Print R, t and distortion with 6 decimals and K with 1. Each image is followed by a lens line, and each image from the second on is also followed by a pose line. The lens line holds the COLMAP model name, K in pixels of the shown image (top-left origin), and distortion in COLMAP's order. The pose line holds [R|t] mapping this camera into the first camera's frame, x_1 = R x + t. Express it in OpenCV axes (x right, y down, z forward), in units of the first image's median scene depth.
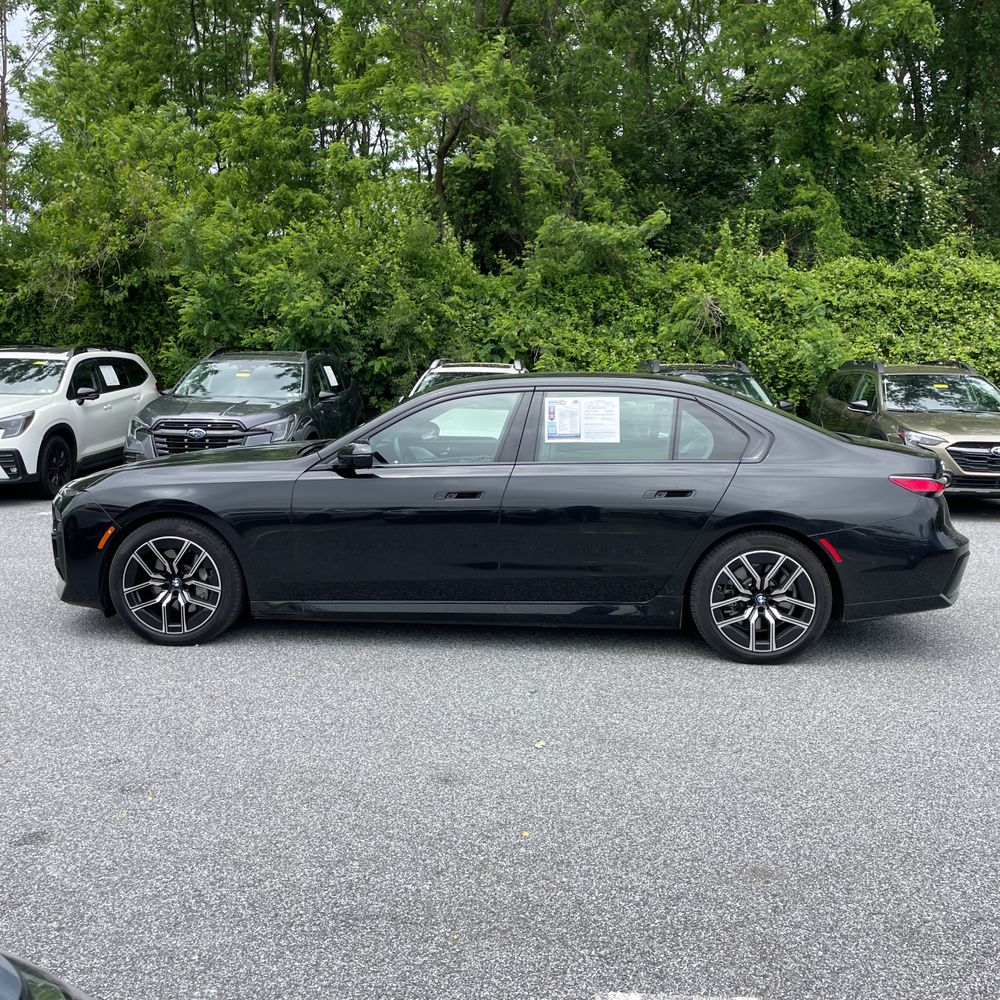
lens RADIAL K [[1010.8, 0, 502.2], [0, 1010.8, 488.9], [0, 0, 1]] dist [0.030440, 0.000000]
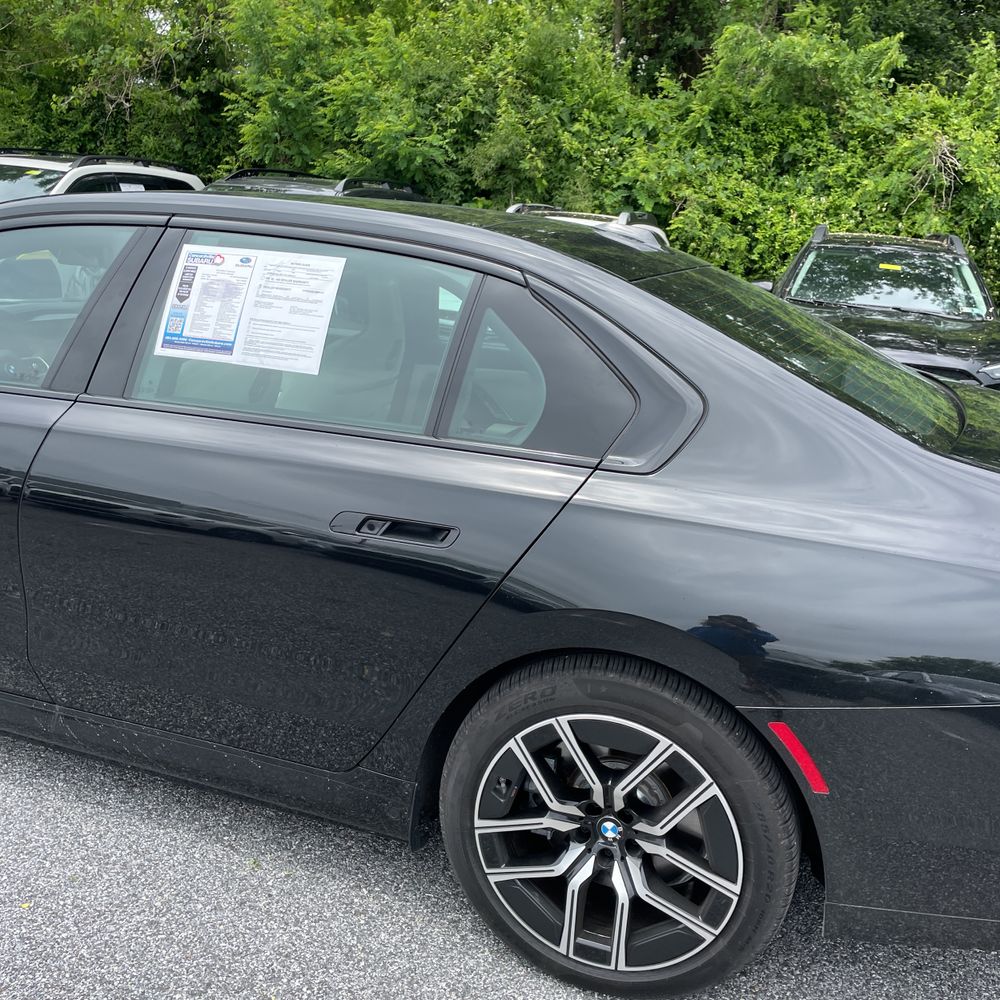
lens RADIAL K [[1010.8, 0, 512.8], [0, 1010.8, 493.6], [0, 0, 1]] dist [0.030440, 0.000000]
pose [[0.966748, 0.130568, -0.219886, 0.116677], [-0.099991, 0.984380, 0.144907, -0.026854], [0.235371, -0.118102, 0.964703, 0.260154]]
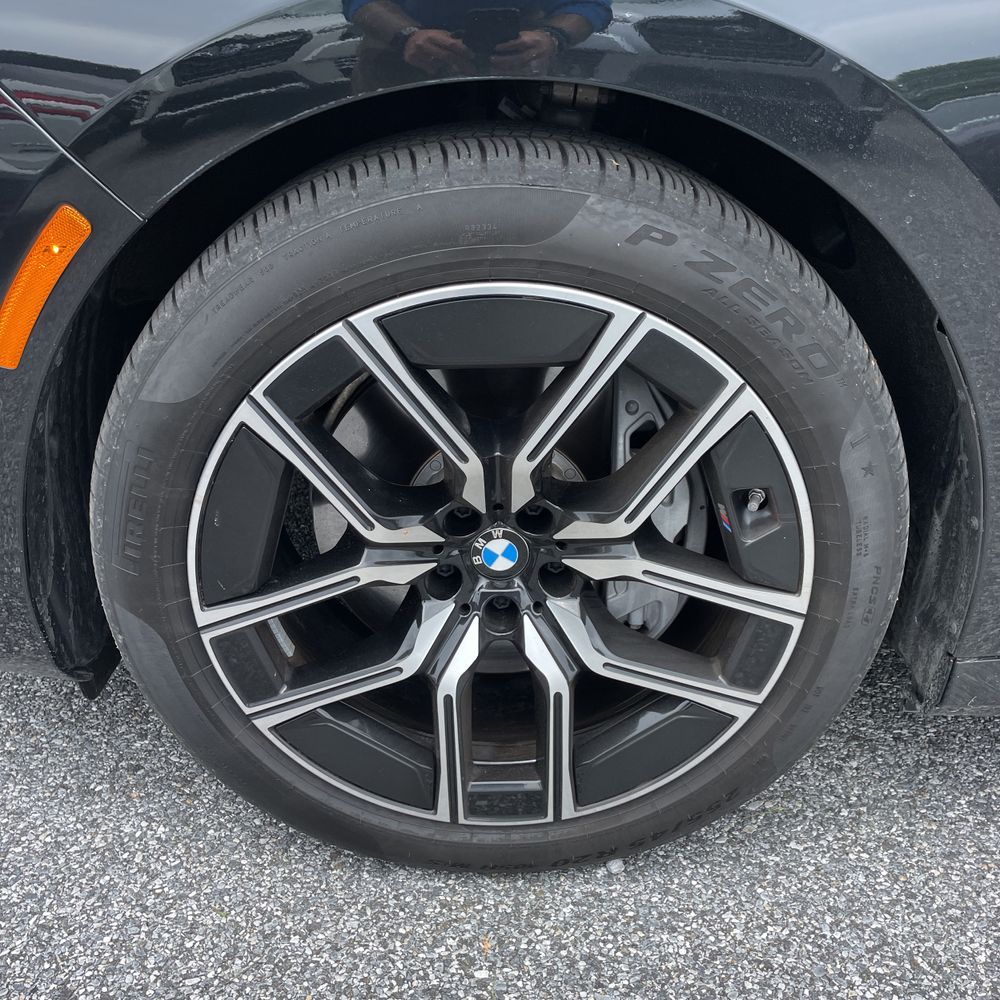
lens RADIAL K [[1010.8, 0, 502.0], [0, 1010.8, 493.0], [0, 0, 1]] dist [0.030440, 0.000000]
pose [[0.995230, -0.046828, 0.085585, 0.097993], [0.014242, 0.937609, 0.347400, 0.015621], [-0.096513, -0.344524, 0.933803, 0.341910]]
